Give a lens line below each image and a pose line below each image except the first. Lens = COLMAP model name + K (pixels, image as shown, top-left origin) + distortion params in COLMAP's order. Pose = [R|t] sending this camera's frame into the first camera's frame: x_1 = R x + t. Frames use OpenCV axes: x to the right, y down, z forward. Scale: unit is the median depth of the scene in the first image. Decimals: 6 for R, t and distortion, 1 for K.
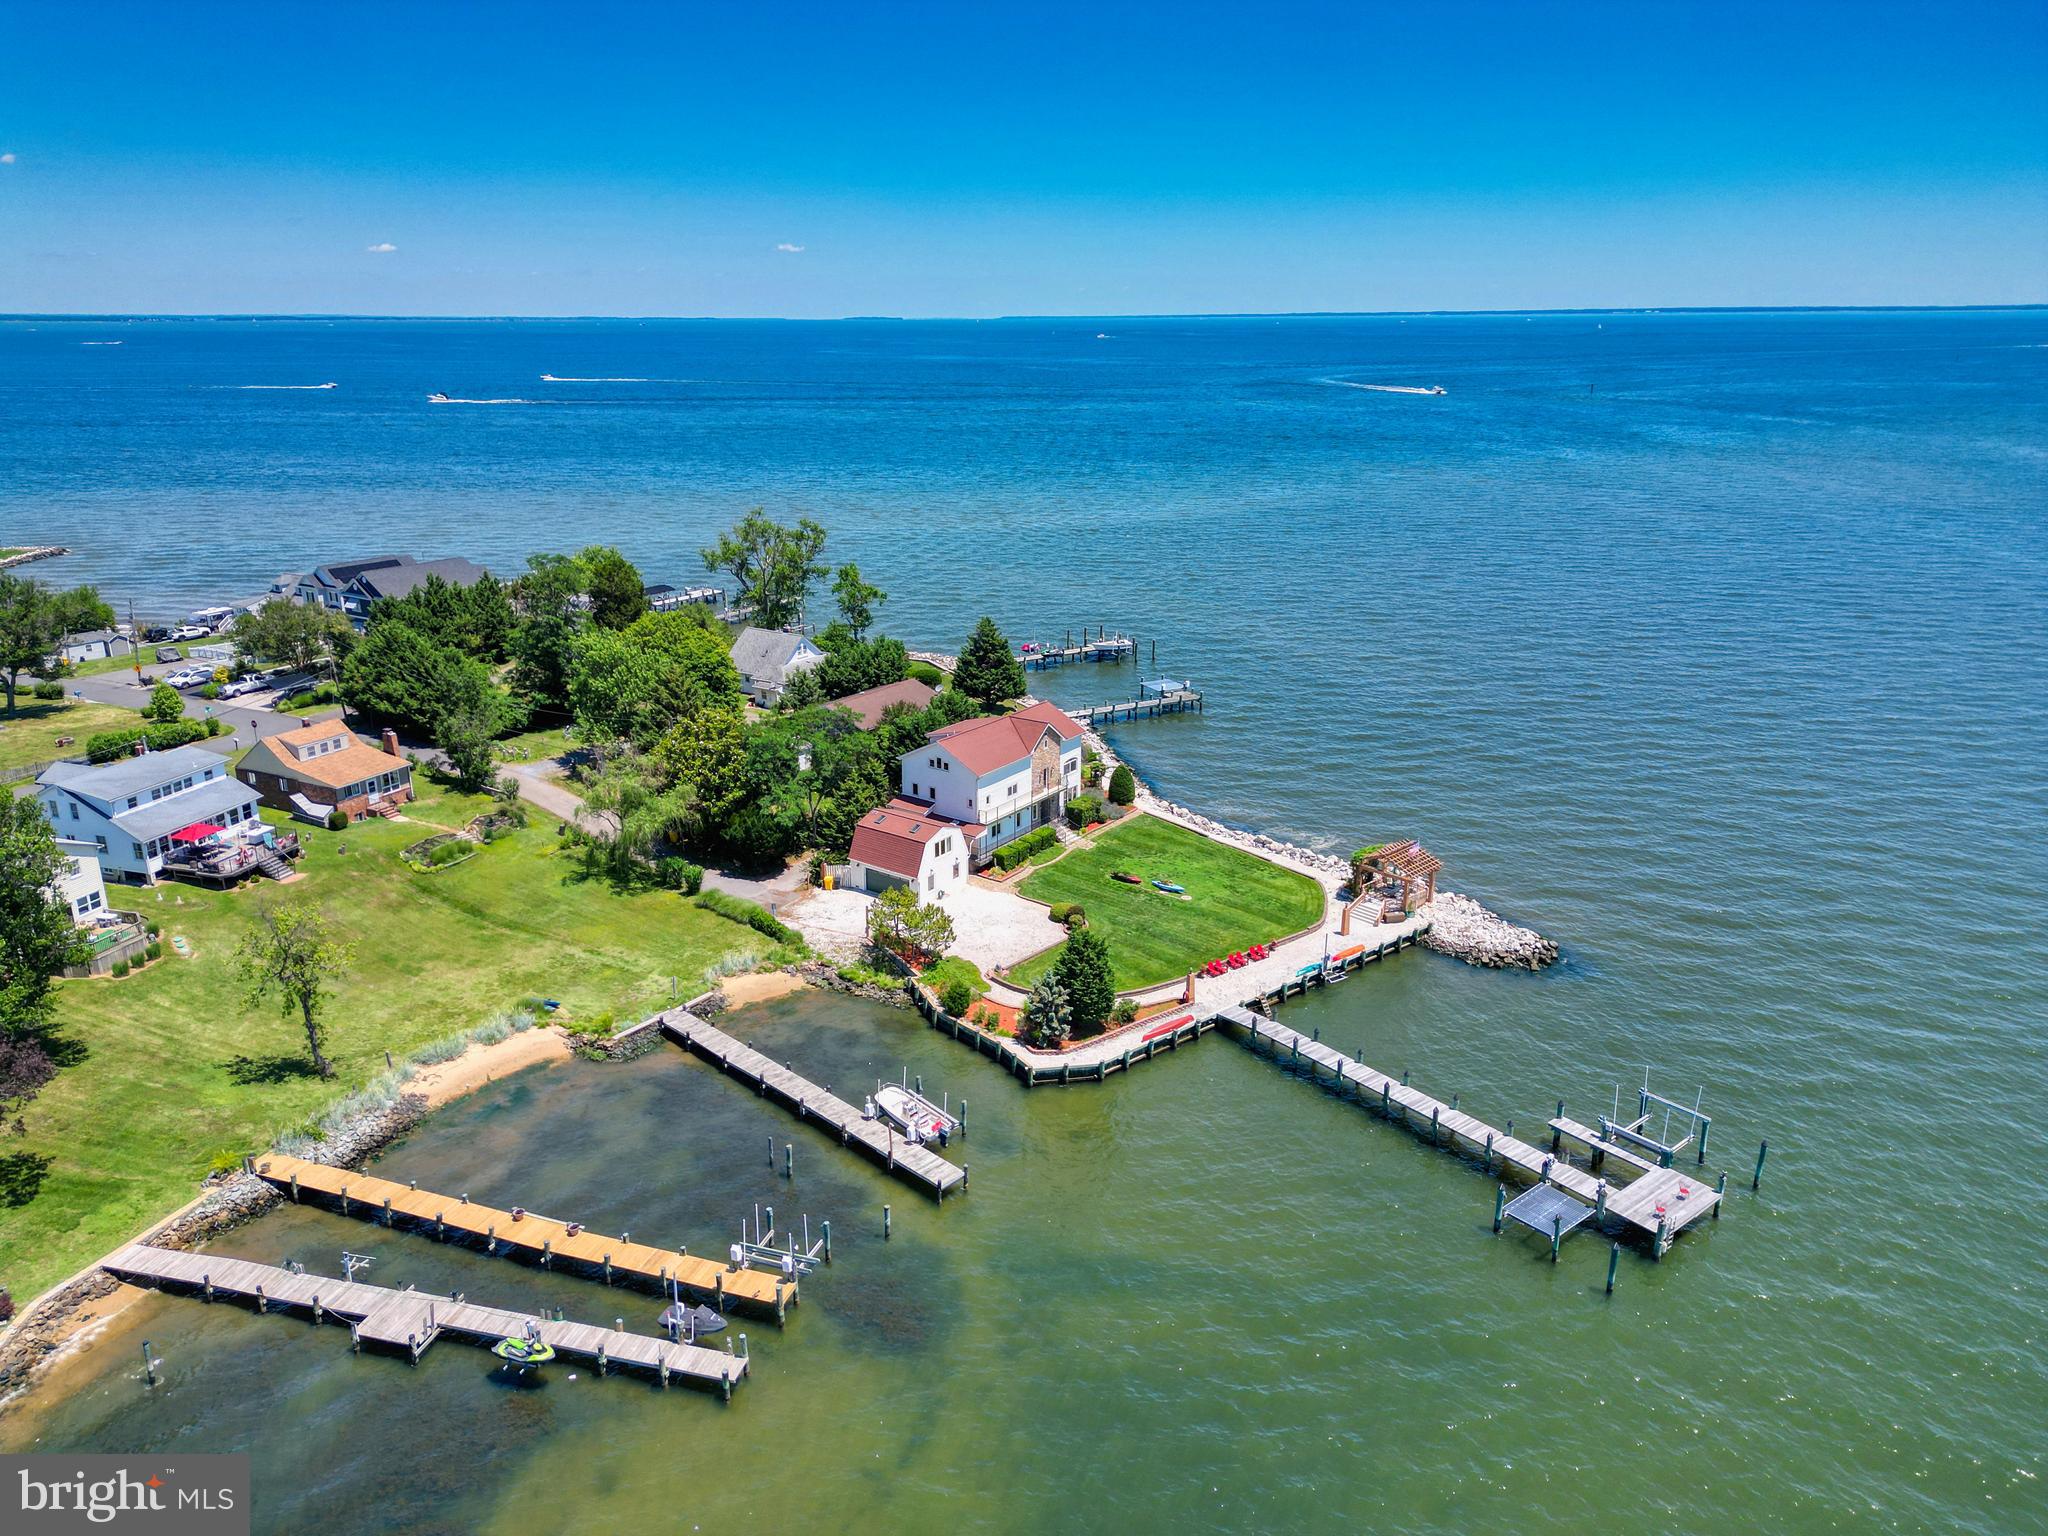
lens RADIAL K [[1388.9, 0, 1024.0], [0, 1388.9, 768.0], [0, 0, 1]] dist [0.056394, -0.076559]
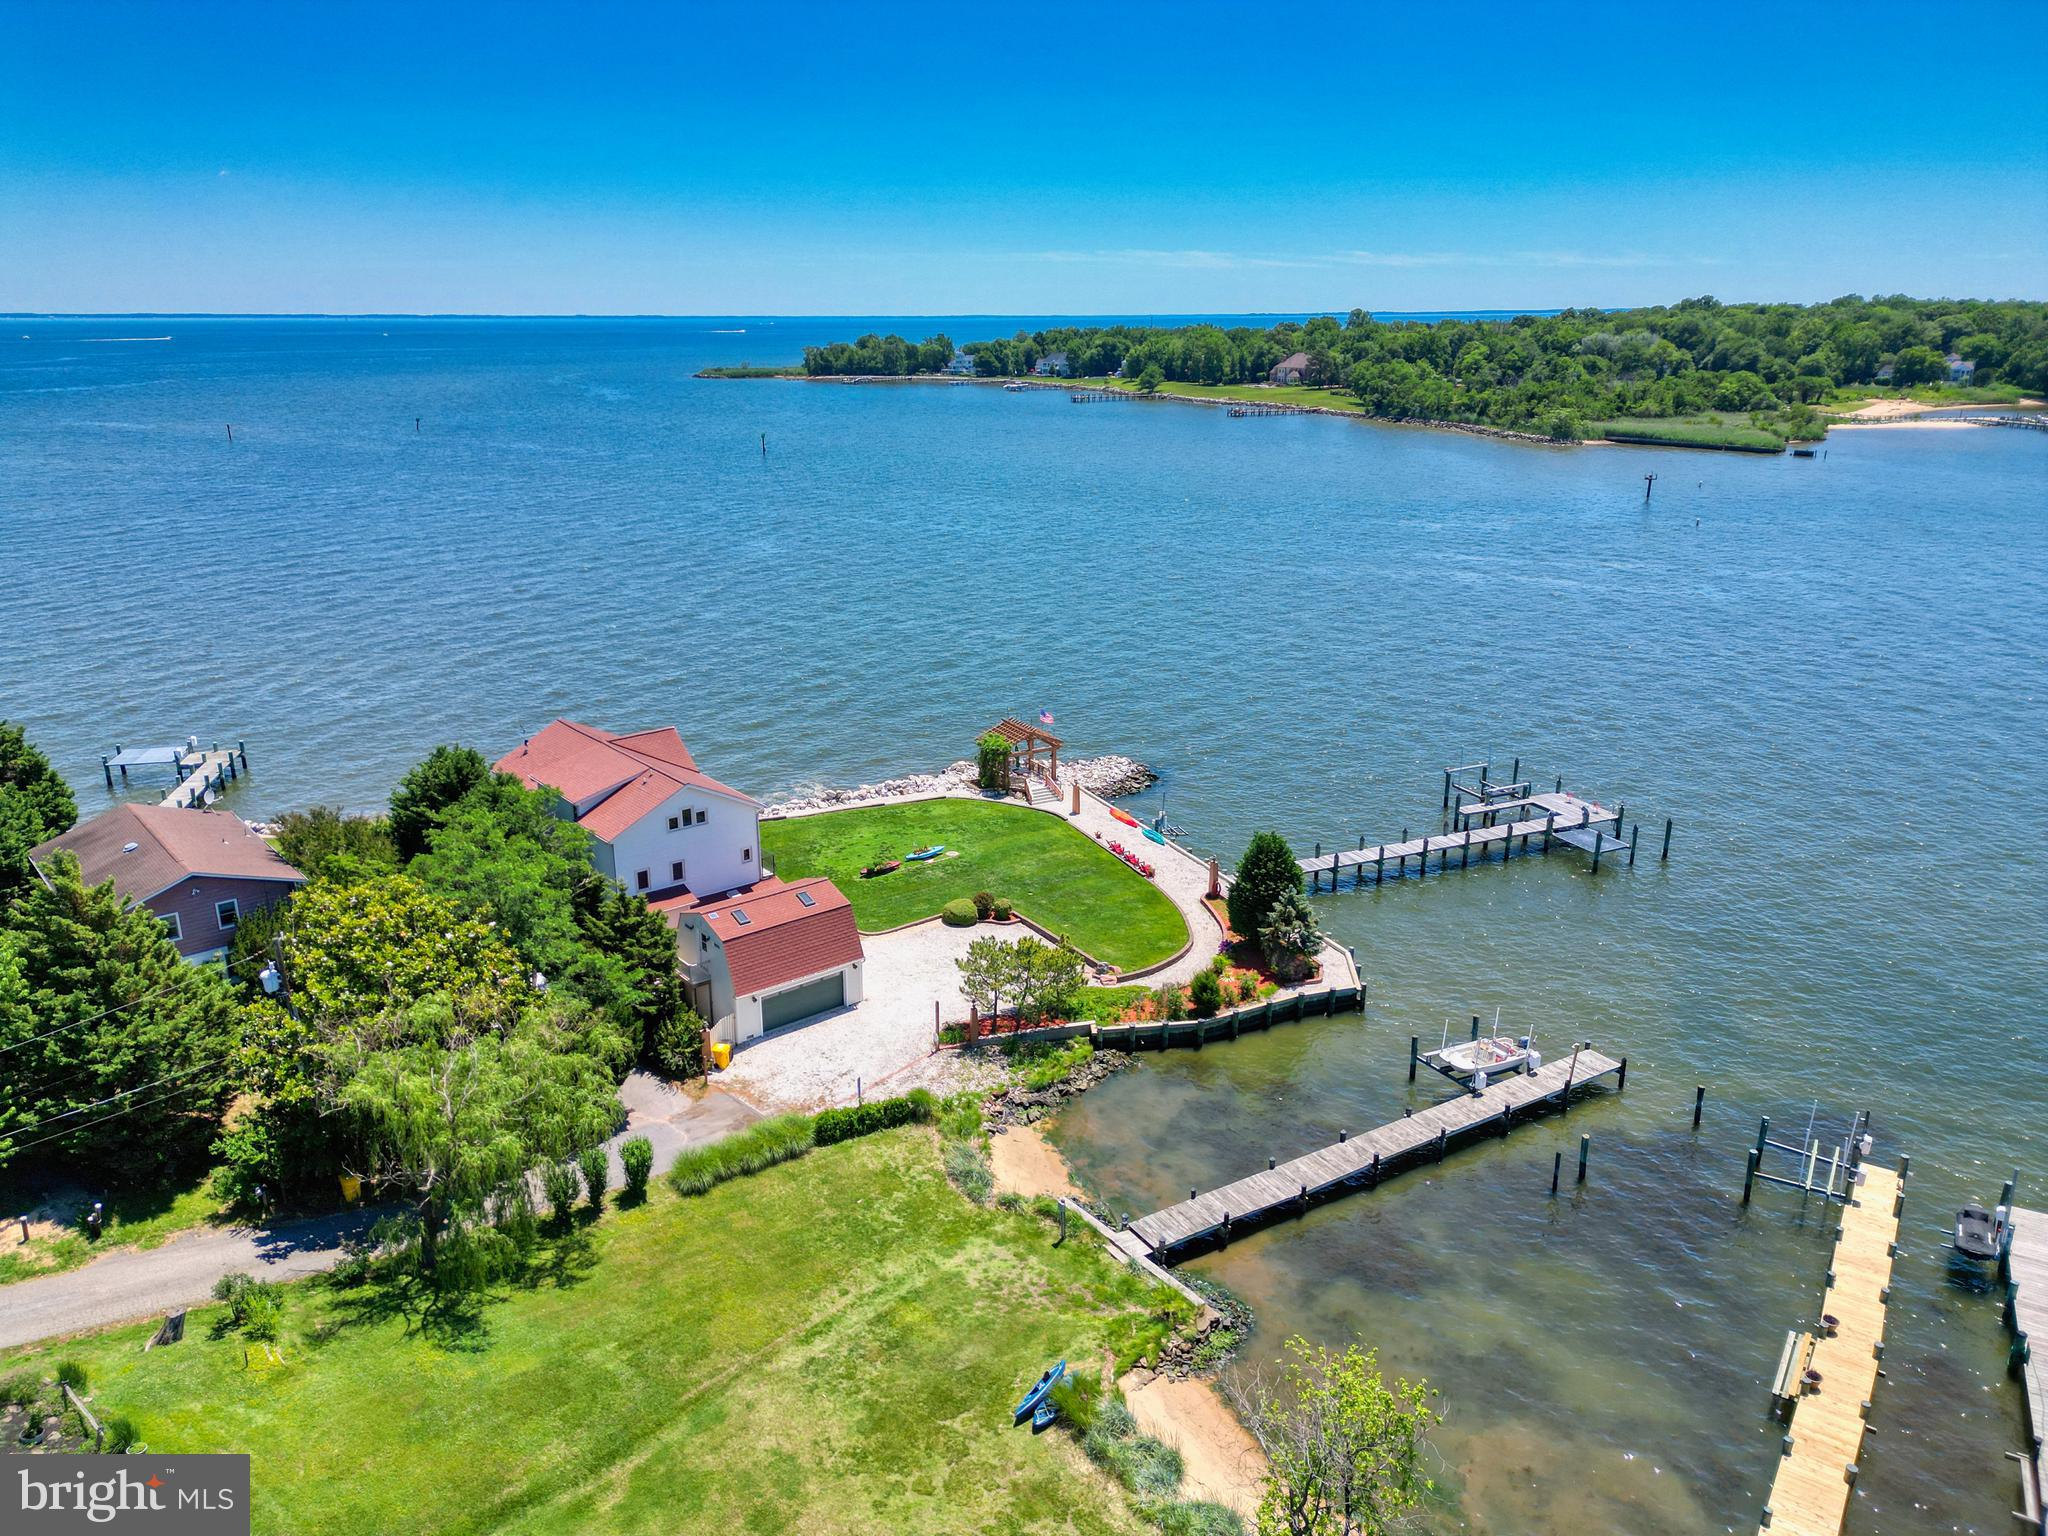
lens RADIAL K [[1388.9, 0, 1024.0], [0, 1388.9, 768.0], [0, 0, 1]] dist [0.056394, -0.076559]
pose [[0.282666, -0.313225, 0.906637, -0.748316], [0.293058, 0.928190, 0.229303, -0.160176], [-0.913355, 0.200881, 0.354161, 0.800923]]
